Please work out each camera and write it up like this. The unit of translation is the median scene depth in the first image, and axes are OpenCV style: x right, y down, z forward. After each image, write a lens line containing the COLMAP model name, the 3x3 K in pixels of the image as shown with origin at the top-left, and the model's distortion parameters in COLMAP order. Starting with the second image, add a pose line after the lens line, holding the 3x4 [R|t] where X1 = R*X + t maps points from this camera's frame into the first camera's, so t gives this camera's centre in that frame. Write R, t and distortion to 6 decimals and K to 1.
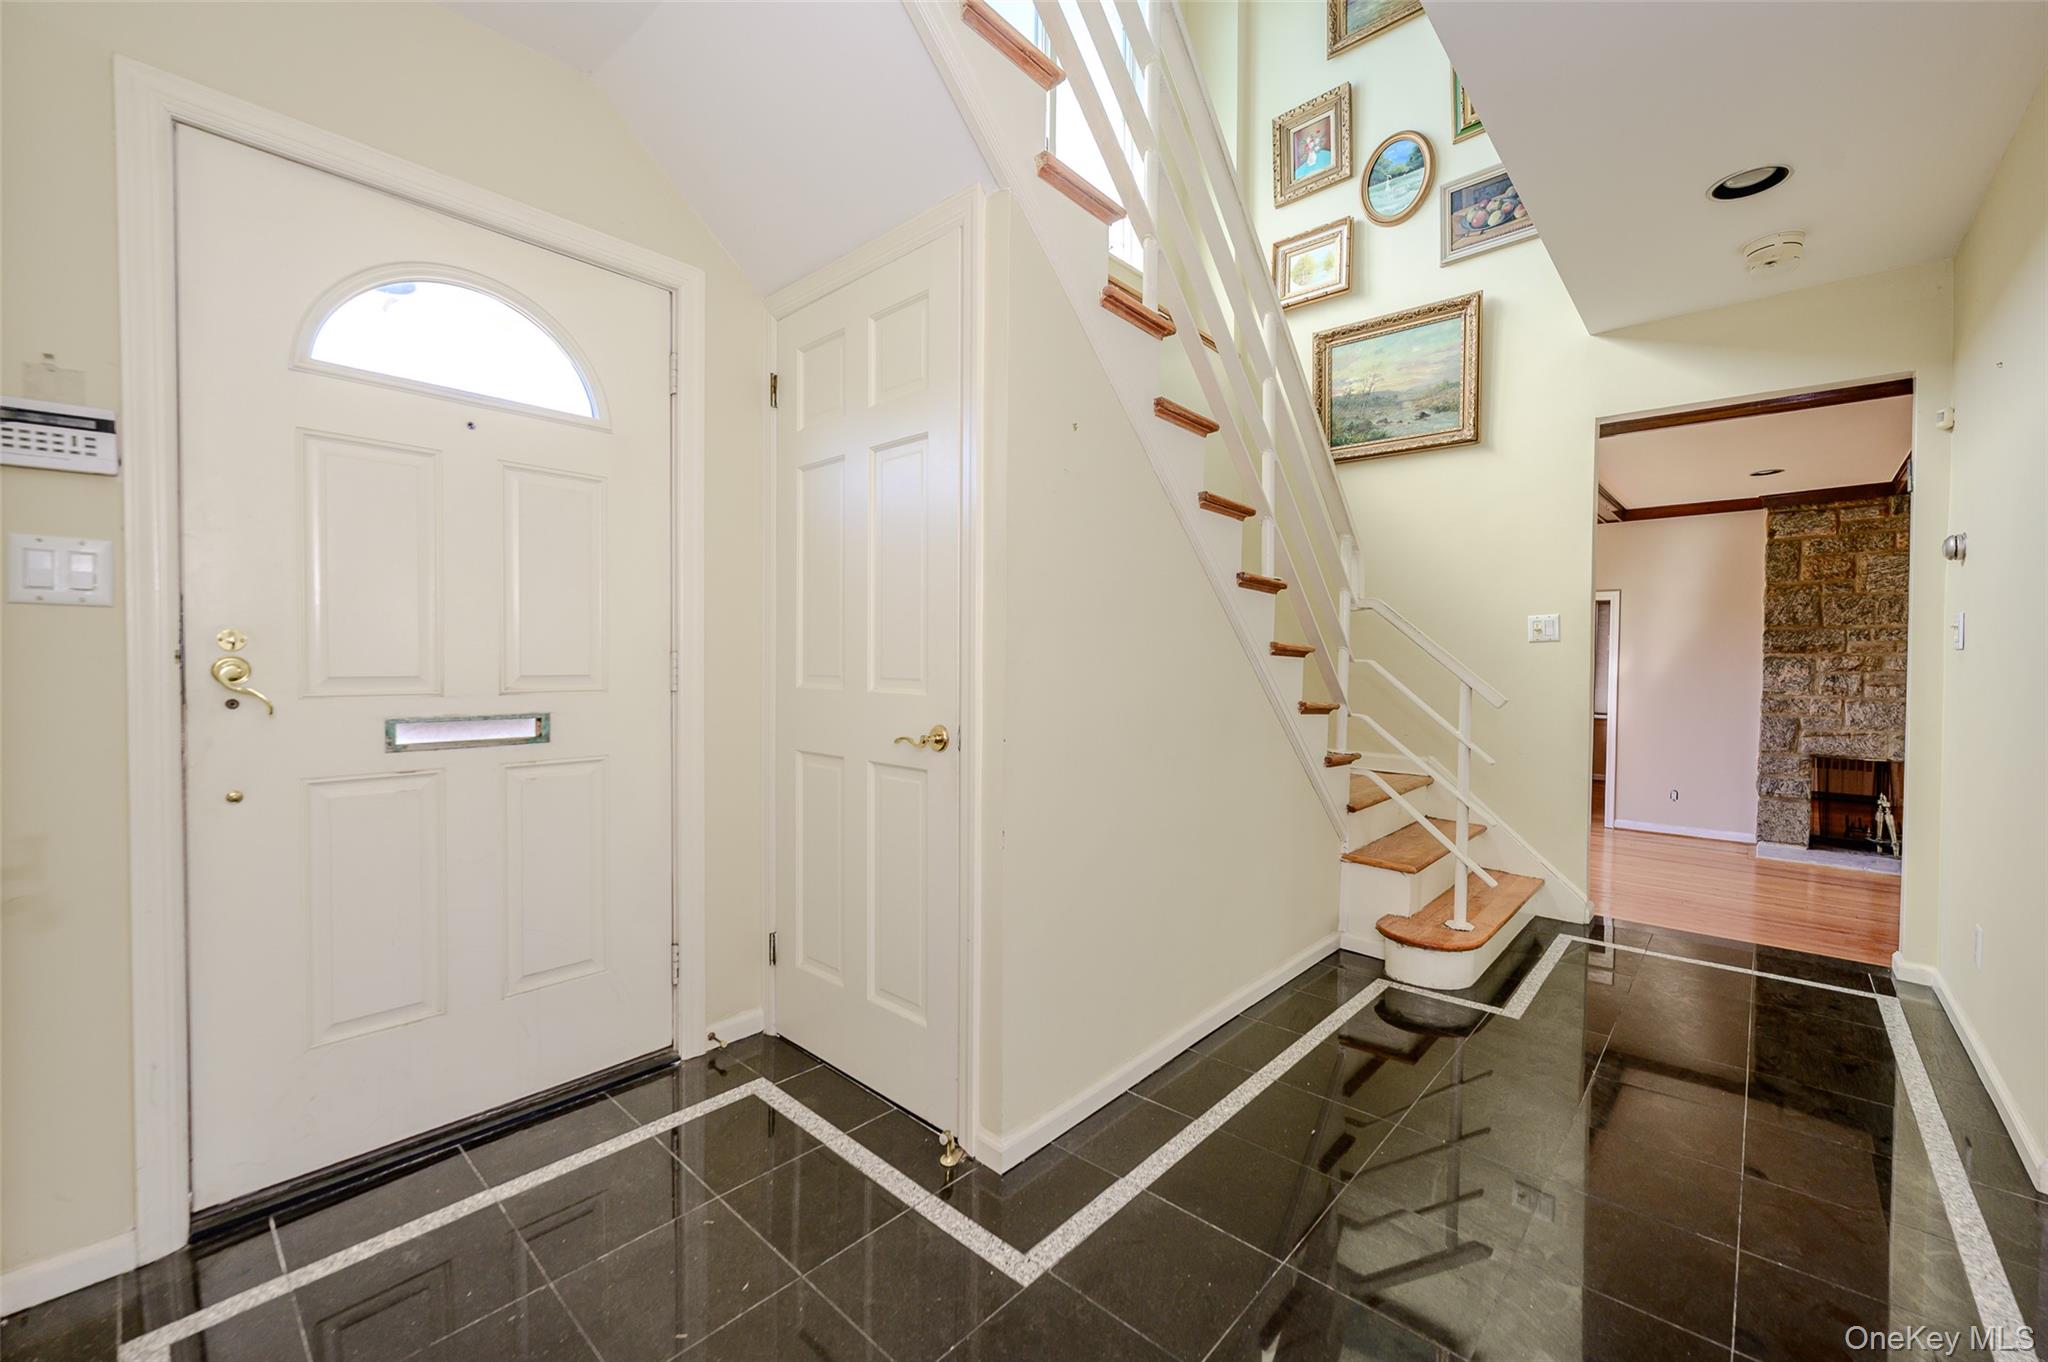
lens RADIAL K [[816.4, 0, 1022.5], [0, 816.4, 681.7], [0, 0, 1]] dist [0.000400, -0.000013]
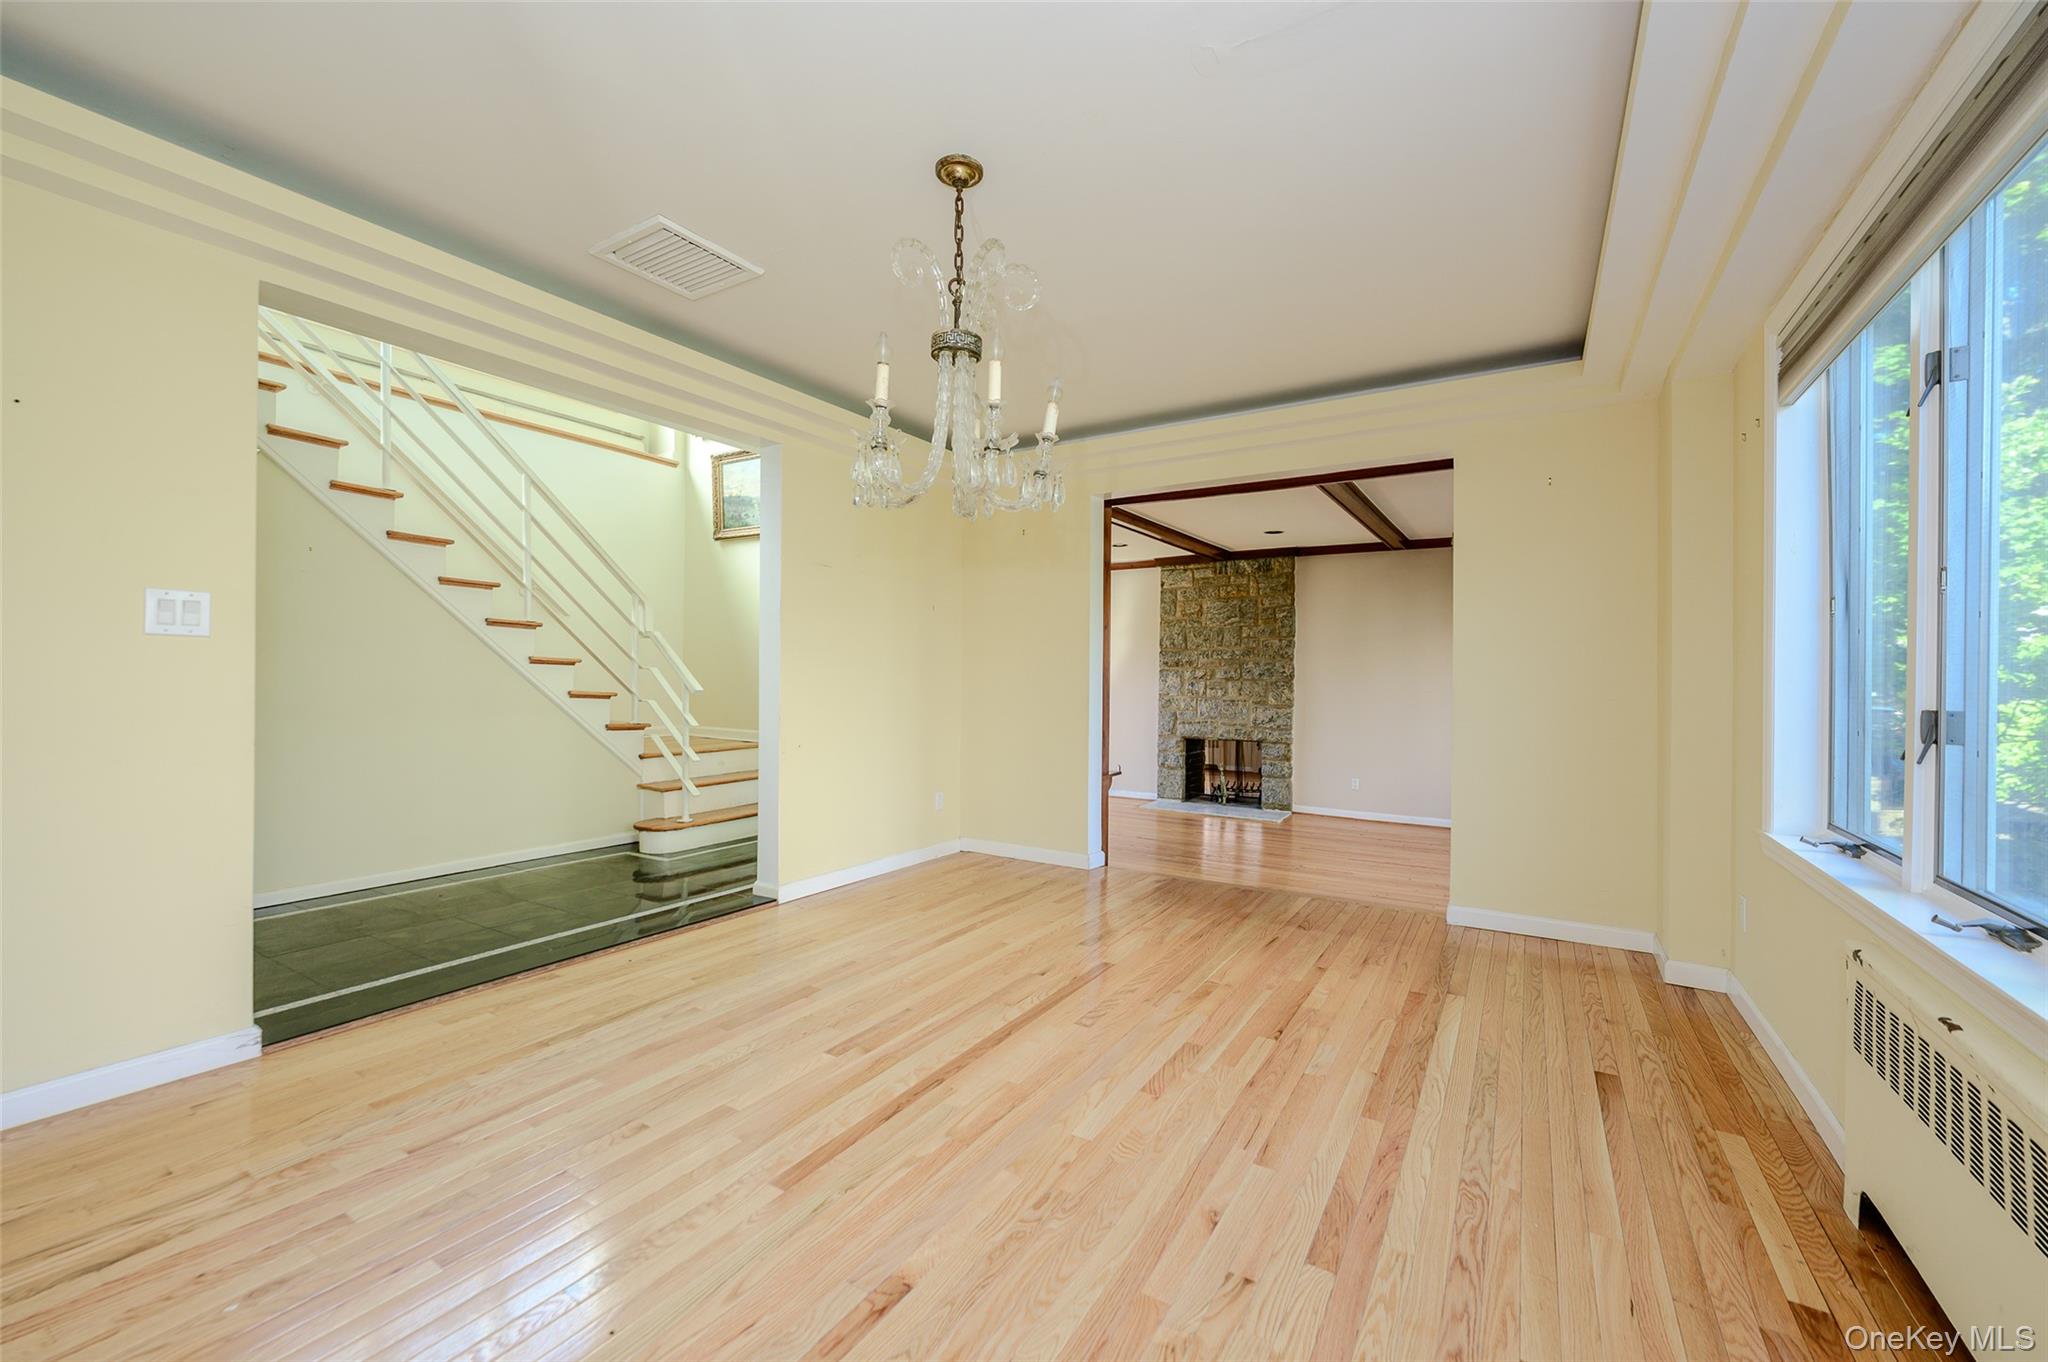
lens RADIAL K [[816.4, 0, 1021.9], [0, 816.4, 676.4], [0, 0, 1]] dist [0.000400, -0.000013]
pose [[0.982449, 0.002294, 0.186516, 0.425364], [0.001454, 0.999800, -0.019959, 0.010820], [-0.186524, 0.019879, 0.982249, -0.388471]]
